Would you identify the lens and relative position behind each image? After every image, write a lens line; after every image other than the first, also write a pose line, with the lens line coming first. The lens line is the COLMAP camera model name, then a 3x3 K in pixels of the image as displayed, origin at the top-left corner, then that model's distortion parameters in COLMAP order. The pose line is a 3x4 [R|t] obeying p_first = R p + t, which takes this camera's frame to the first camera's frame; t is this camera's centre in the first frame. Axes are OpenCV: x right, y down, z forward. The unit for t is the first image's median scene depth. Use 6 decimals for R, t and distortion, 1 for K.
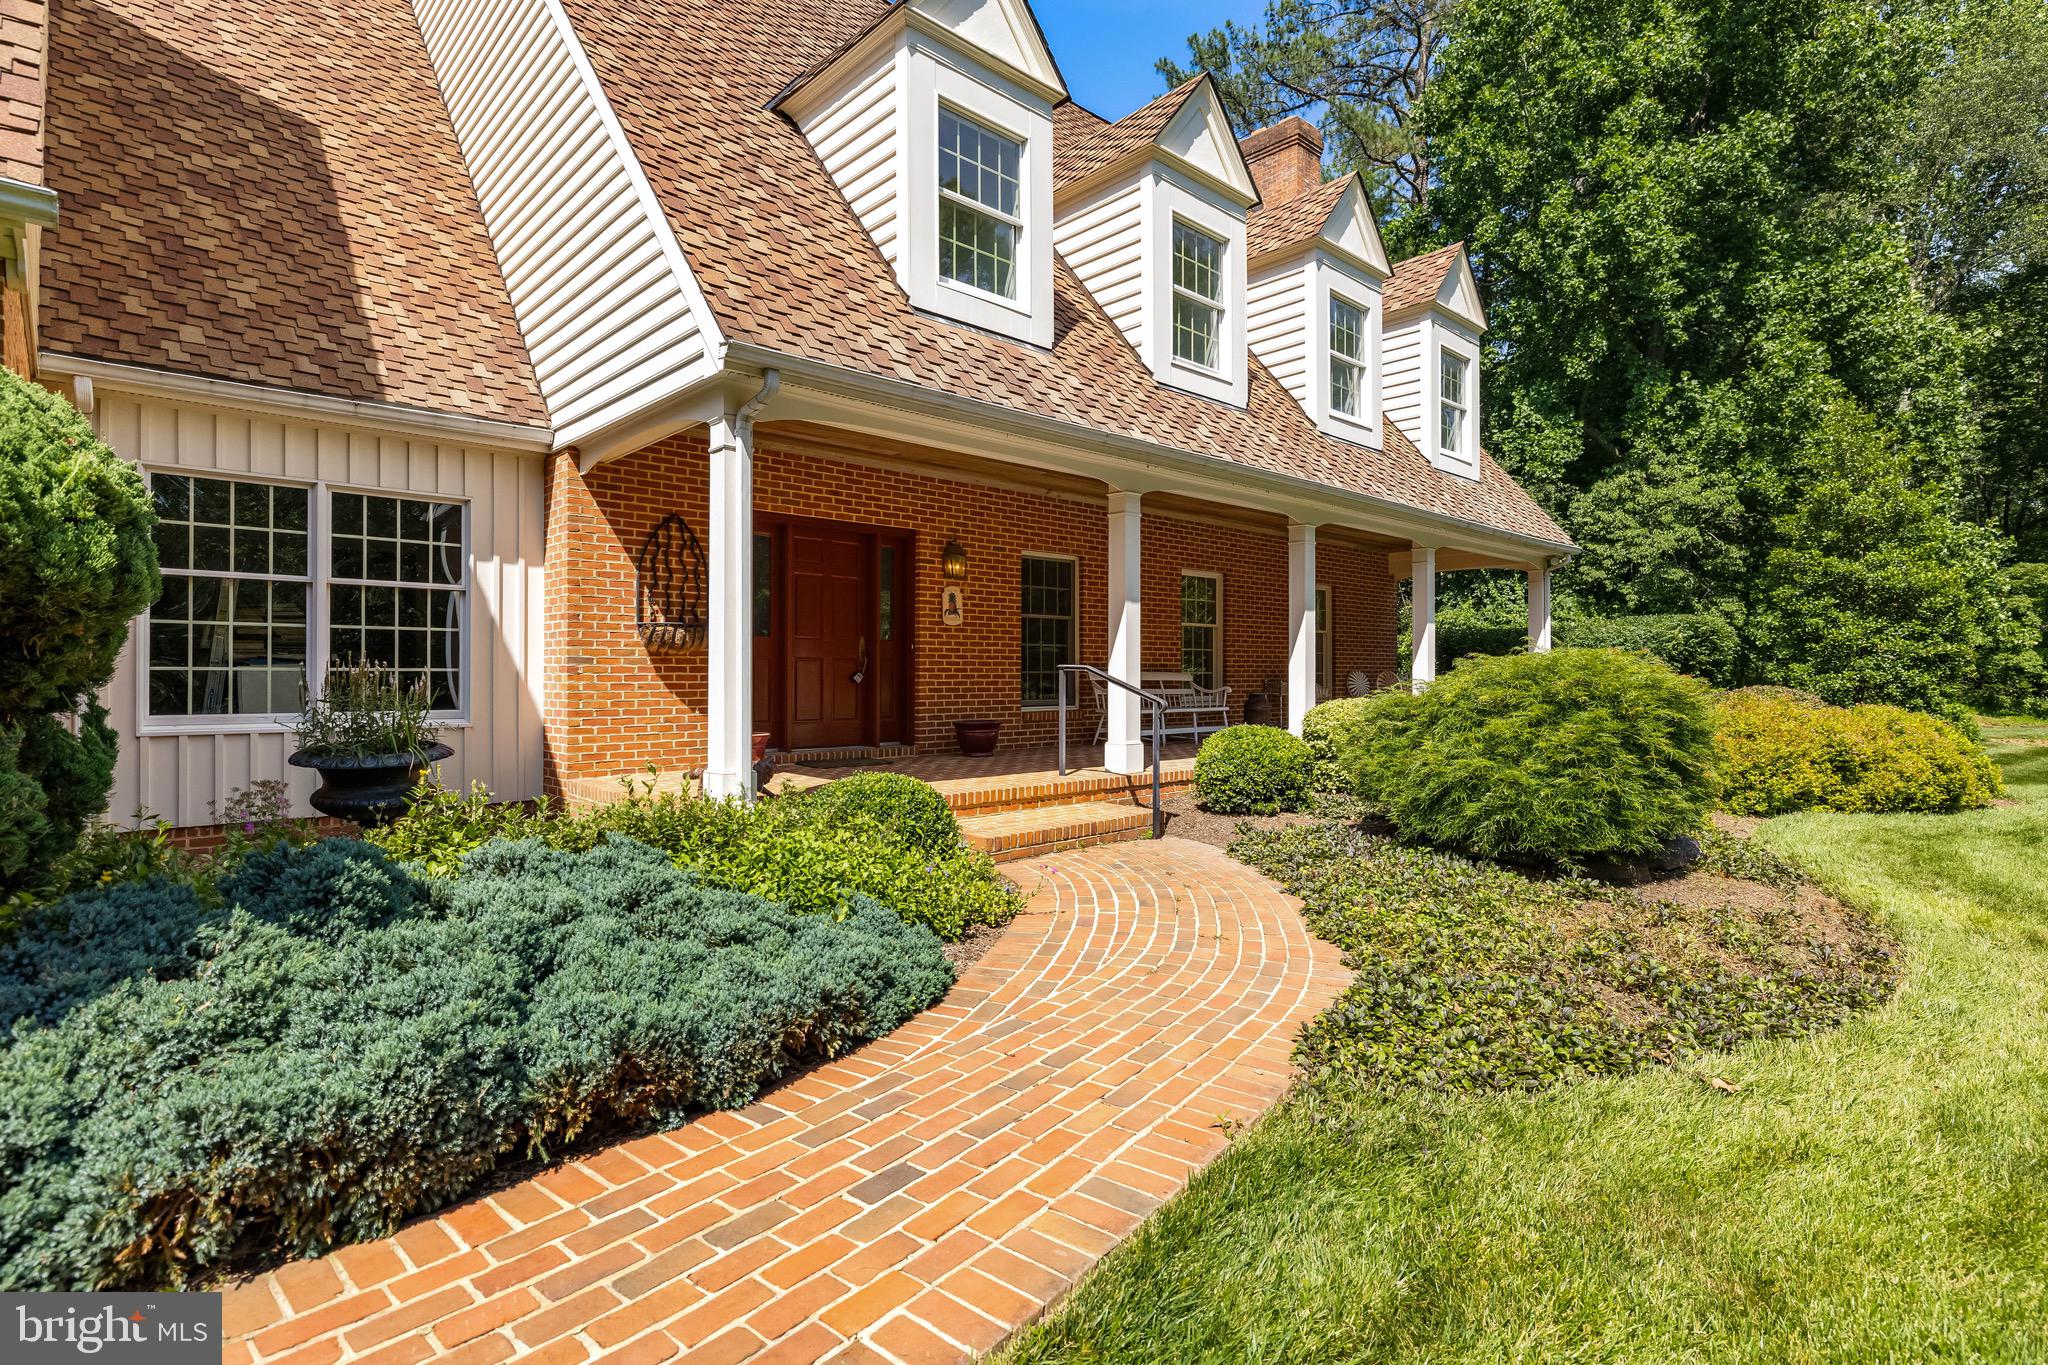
lens RADIAL K [[1011.7, 0, 1027.4], [0, 1011.7, 678.0], [0, 0, 1]] dist [0.001195, 0.000093]
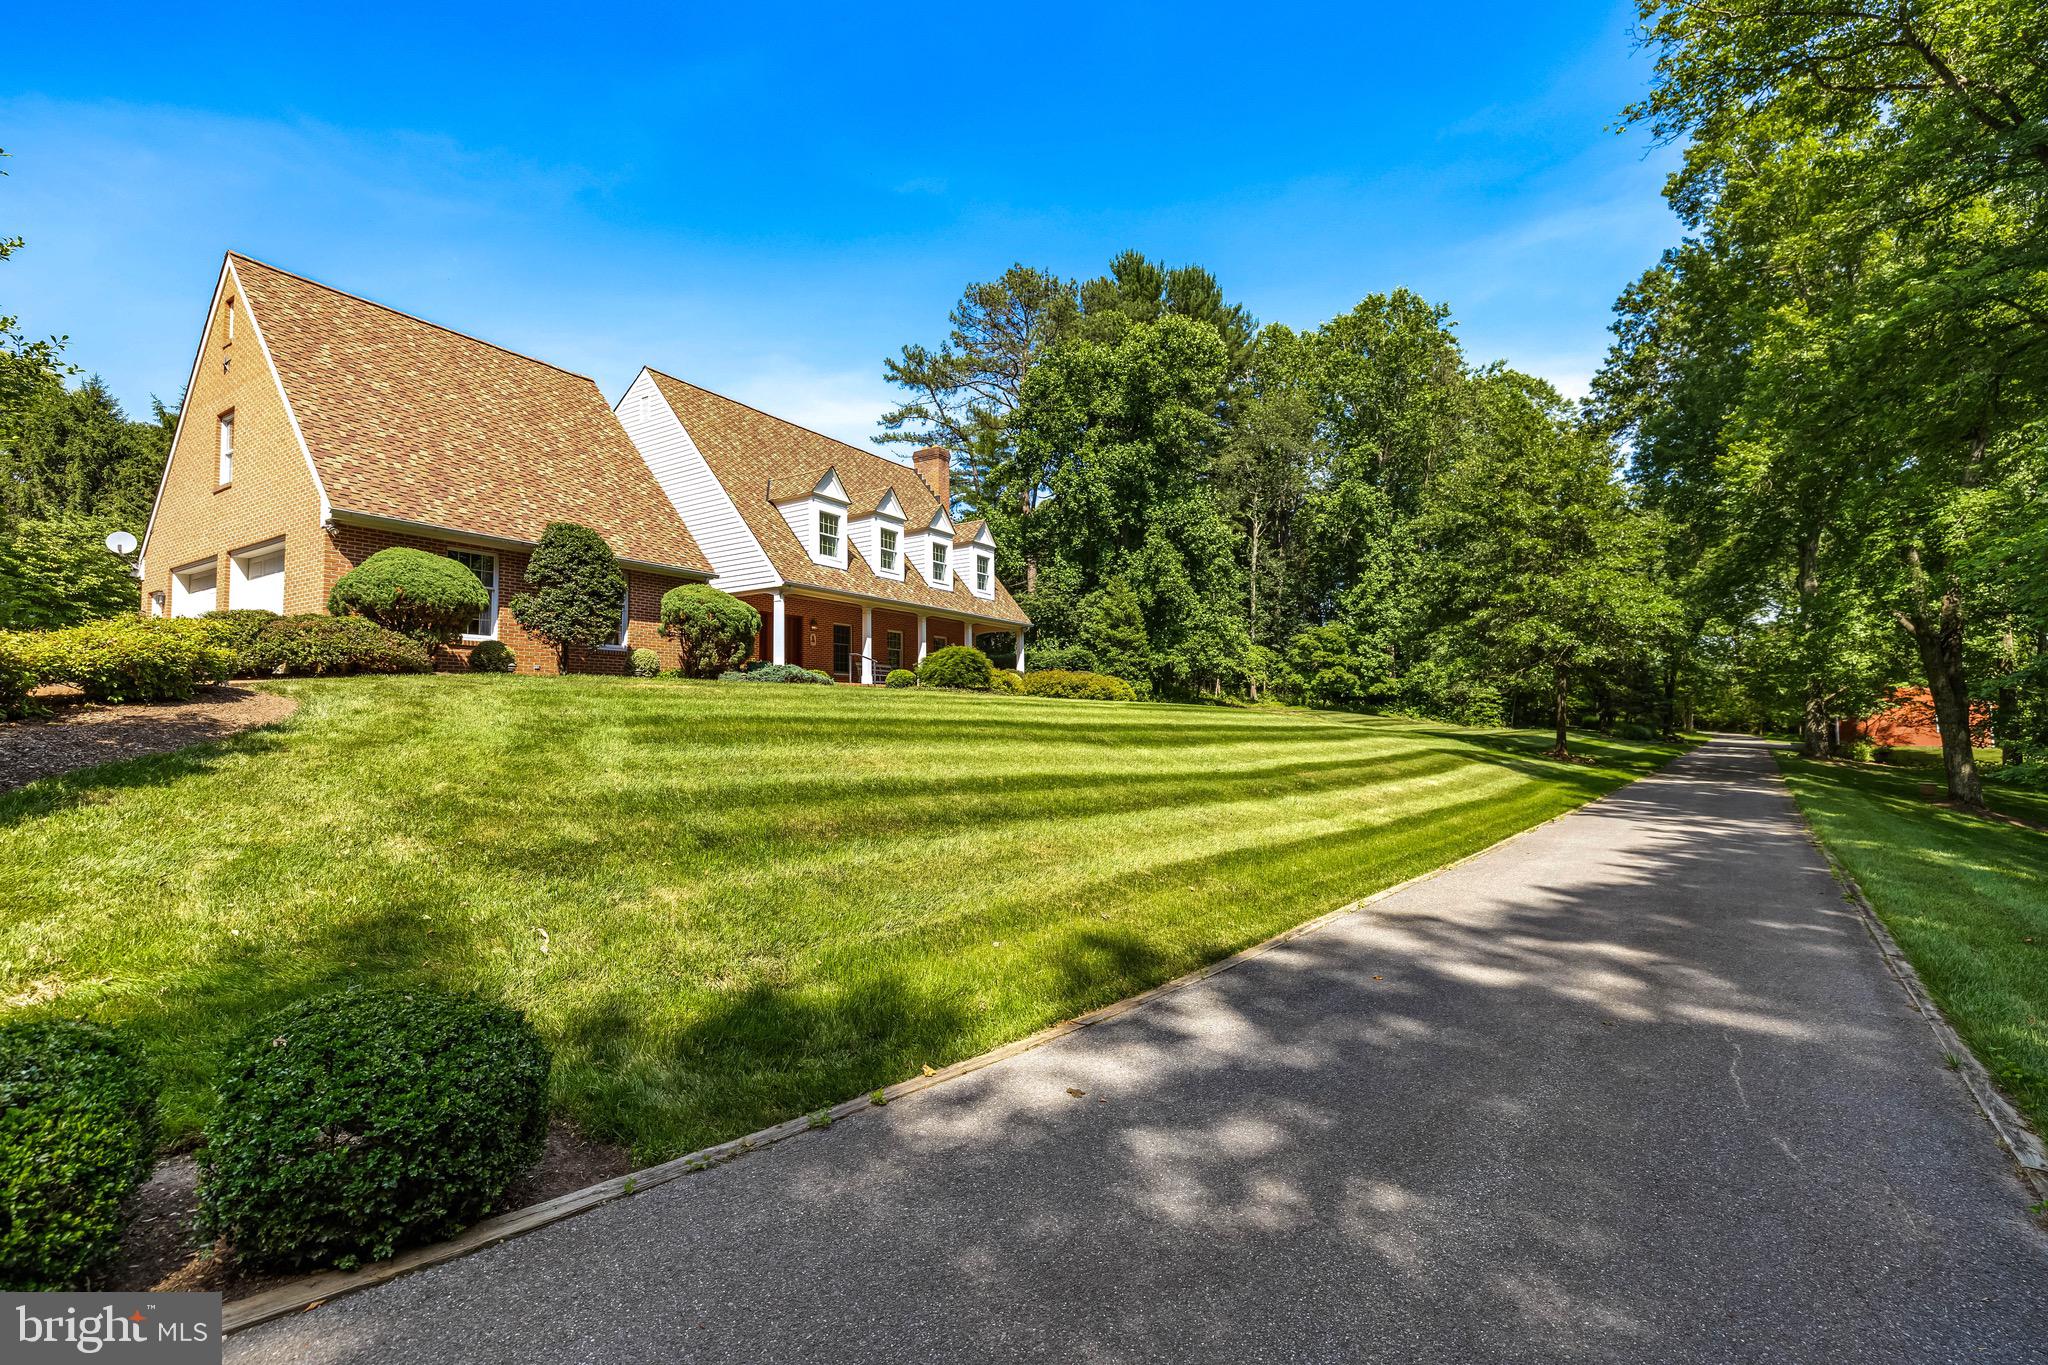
lens RADIAL K [[868.4, 0, 1027.7], [0, 868.4, 685.7], [0, 0, 1]] dist [0.003504, 0.000119]
pose [[0.962924, -0.001685, 0.269769, -0.125918], [0.014282, 0.998897, -0.044738, 0.160978], [-0.269396, 0.046932, 0.961885, -1.410862]]
